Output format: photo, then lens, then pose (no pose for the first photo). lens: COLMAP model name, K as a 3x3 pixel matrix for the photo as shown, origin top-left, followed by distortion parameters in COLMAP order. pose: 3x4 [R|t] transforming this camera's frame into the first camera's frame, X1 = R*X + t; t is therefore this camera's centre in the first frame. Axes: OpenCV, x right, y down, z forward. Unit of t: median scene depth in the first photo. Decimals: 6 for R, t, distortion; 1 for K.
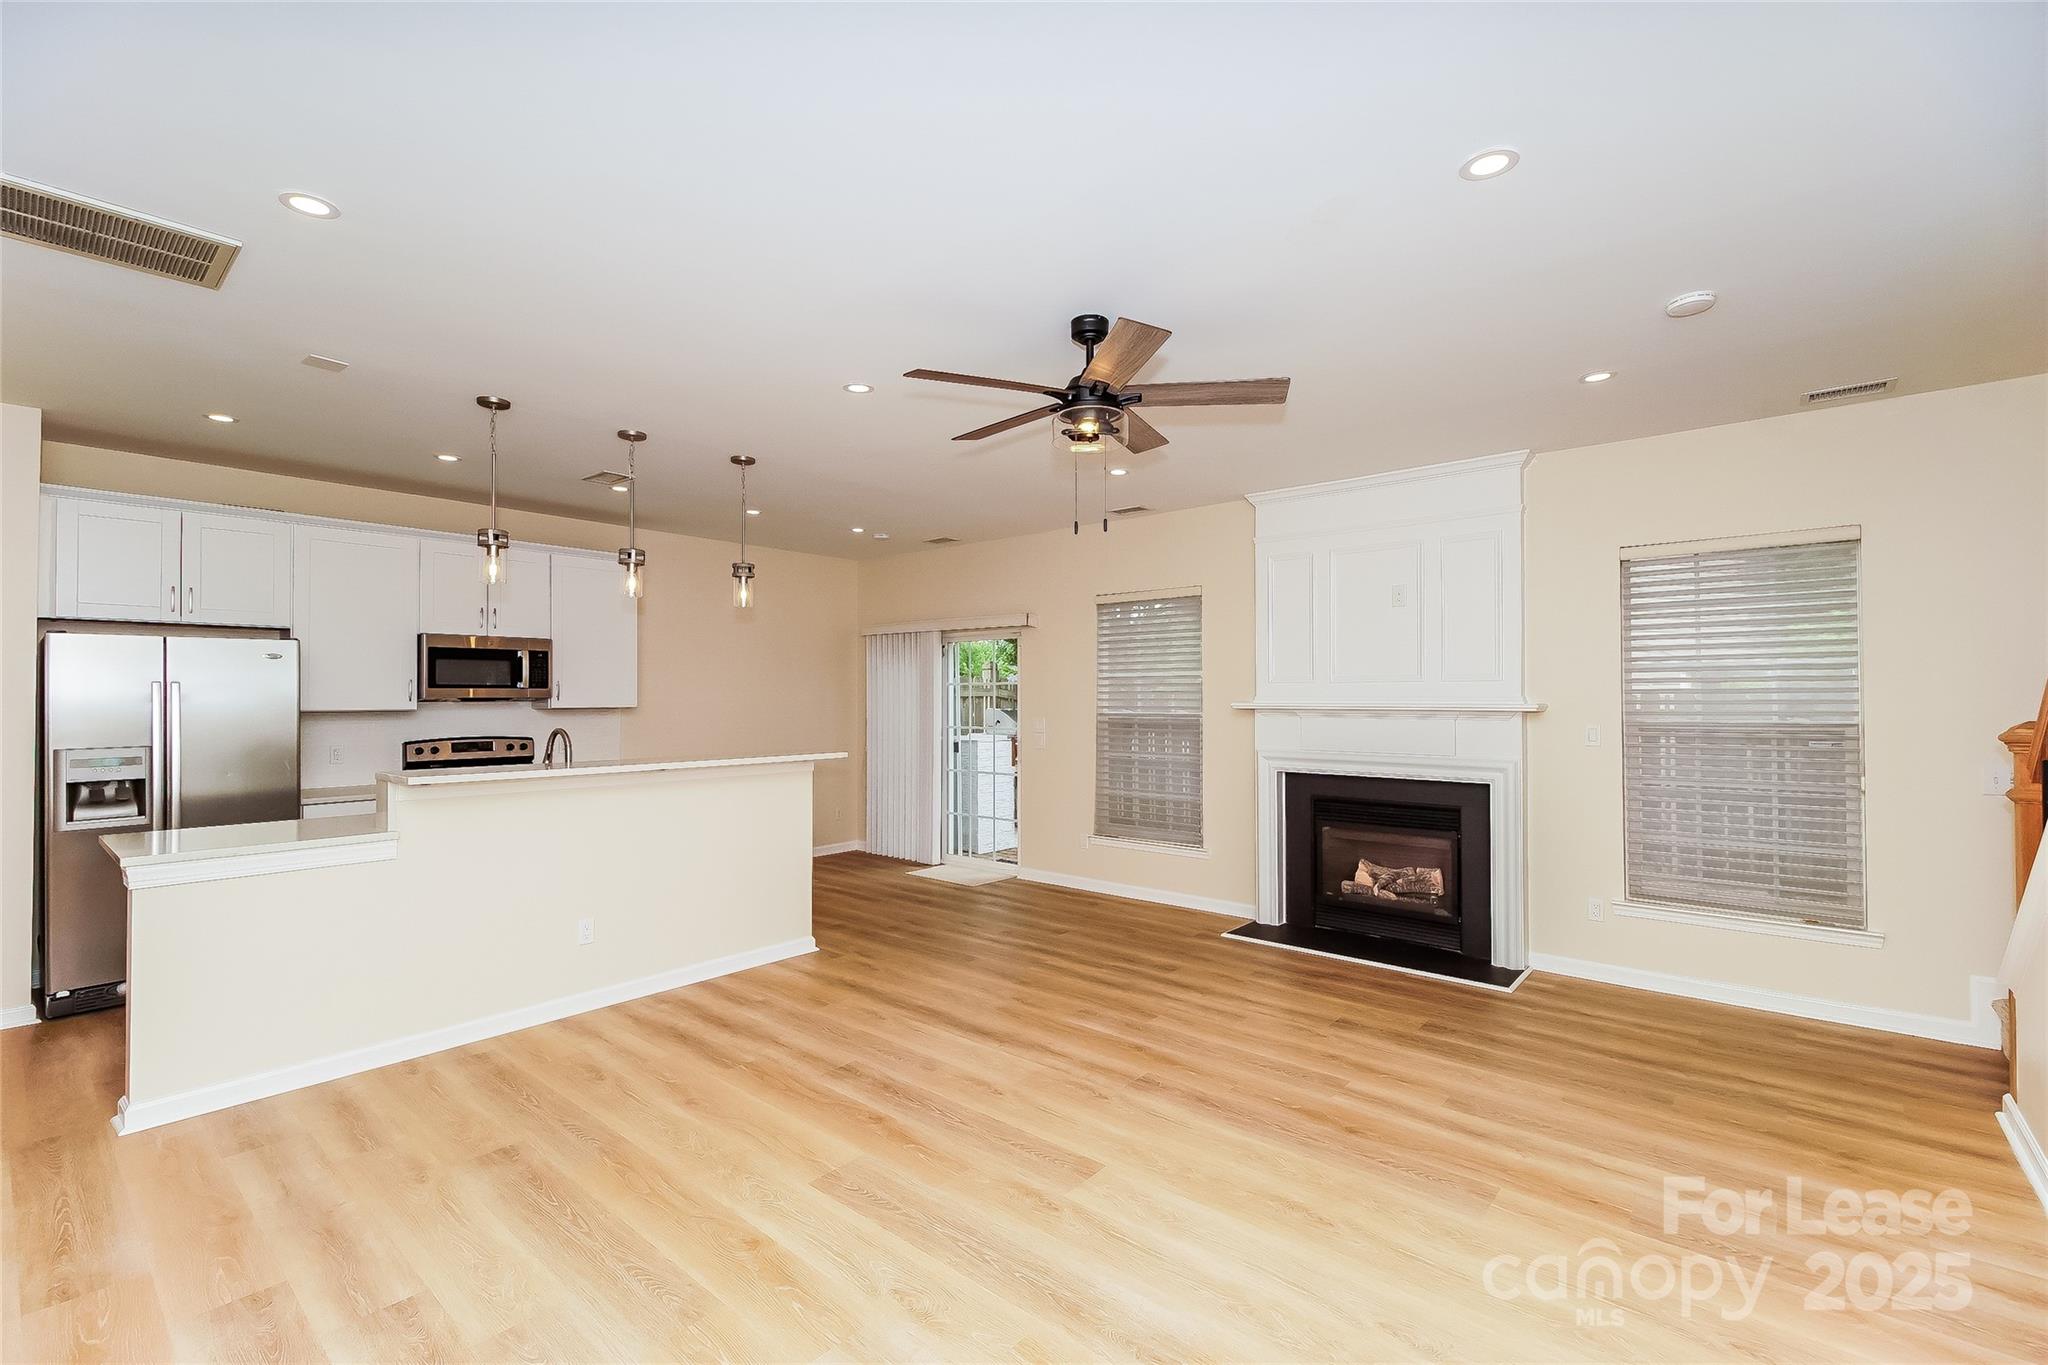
lens RADIAL K [[887.4, 0, 1024.0], [0, 887.4, 682.5], [0, 0, 1]] dist [-0.000976, -0.000411]
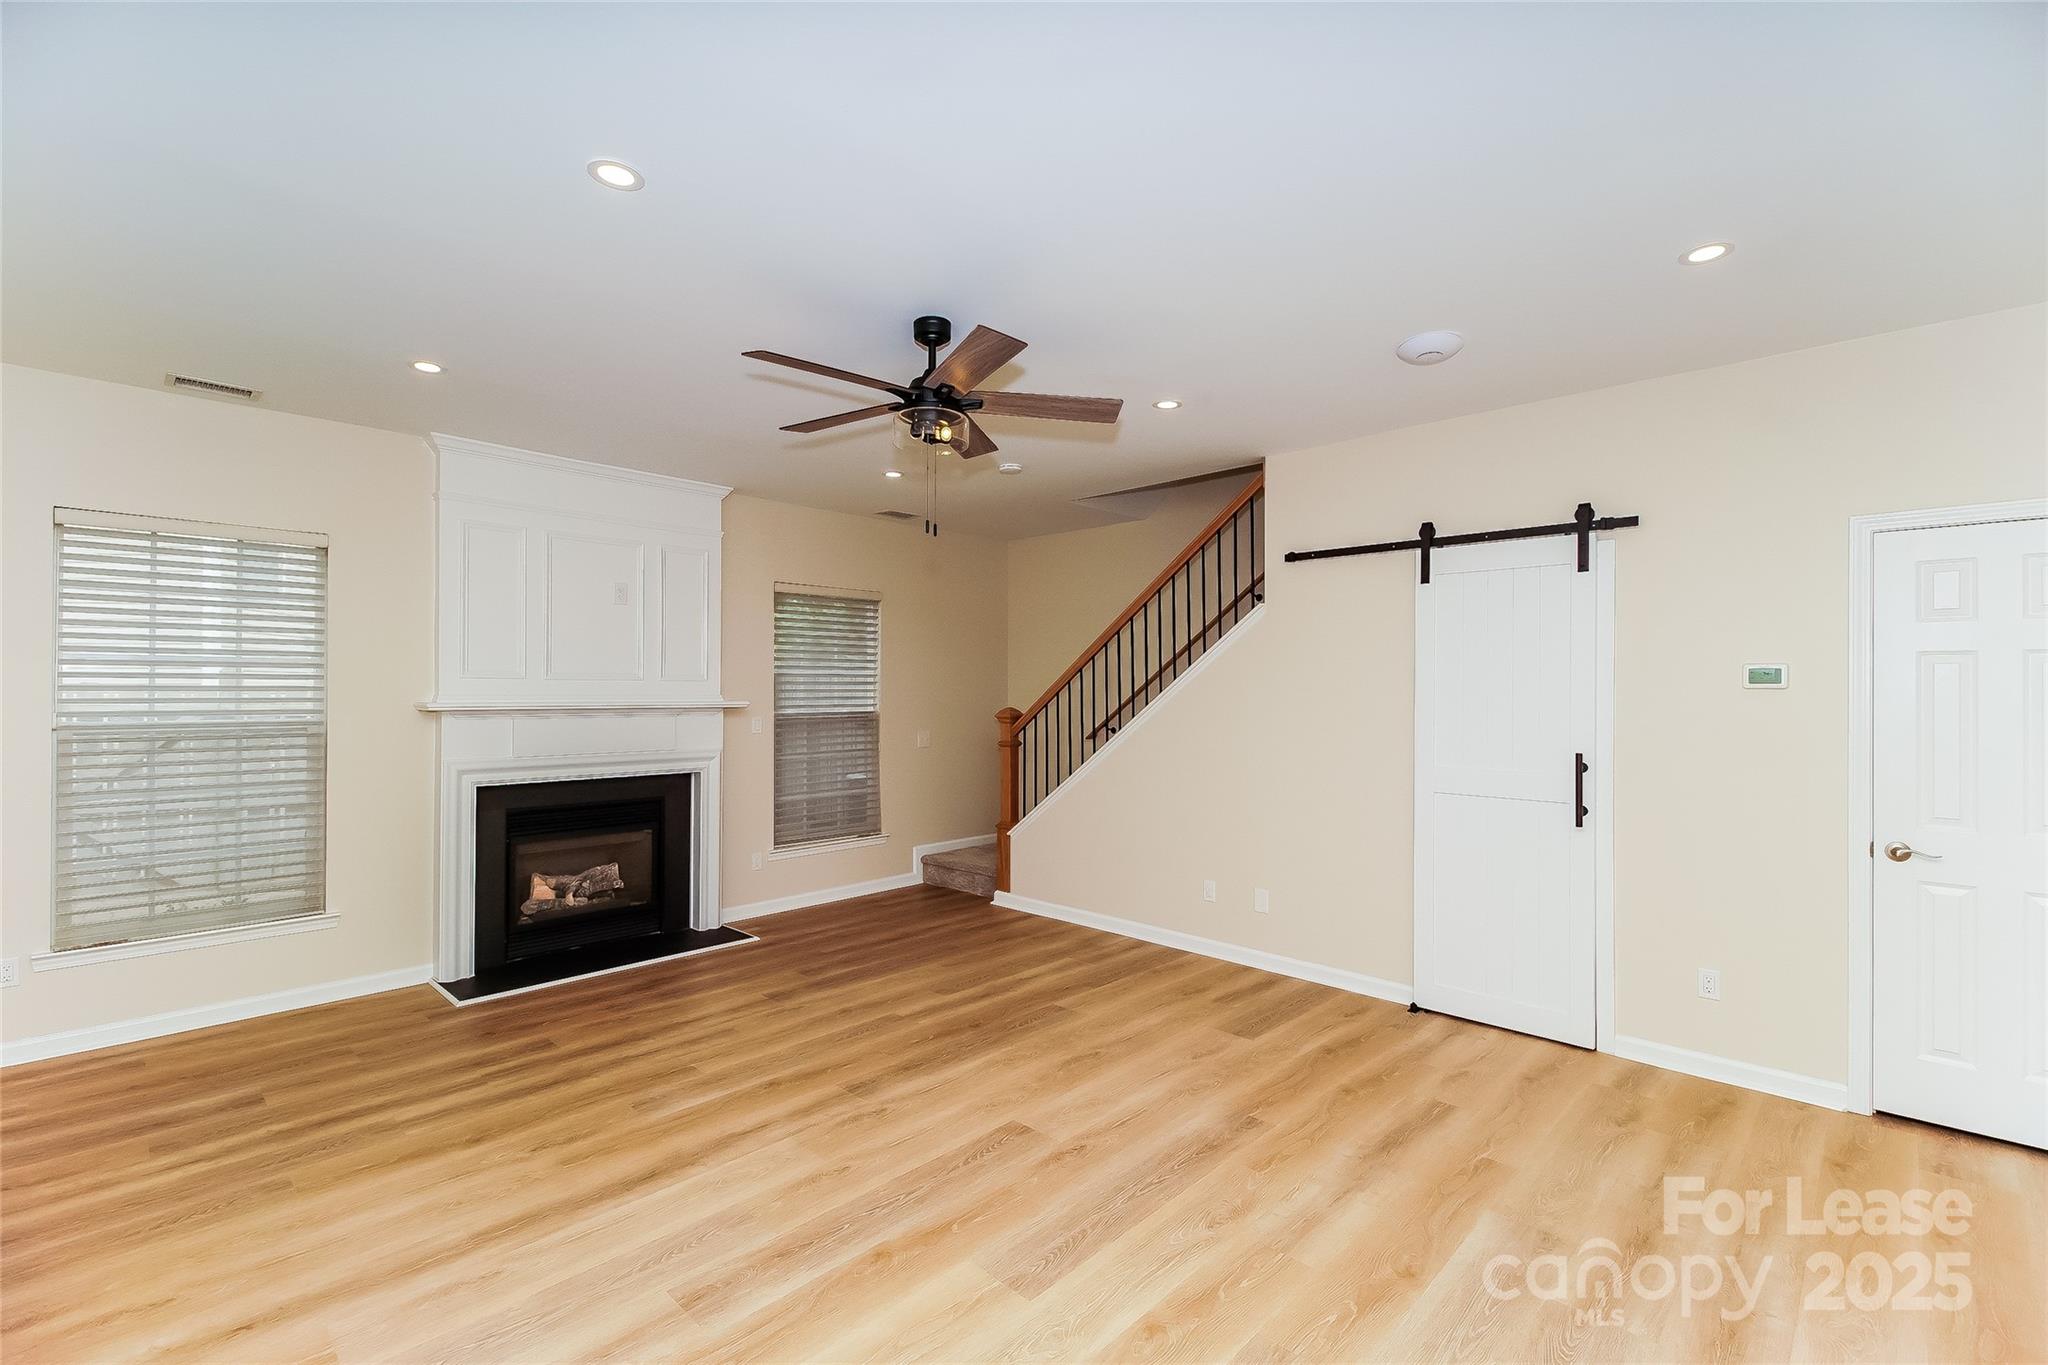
lens RADIAL K [[871.7, 0, 1024.0], [0, 871.7, 682.5], [0, 0, 1]] dist [0.002065, -0.000043]
pose [[0.064977, 0.010270, 0.997834, -0.596576], [-0.016804, 0.999817, -0.009197, 0.003574], [-0.997745, -0.016170, 0.065138, 0.549583]]
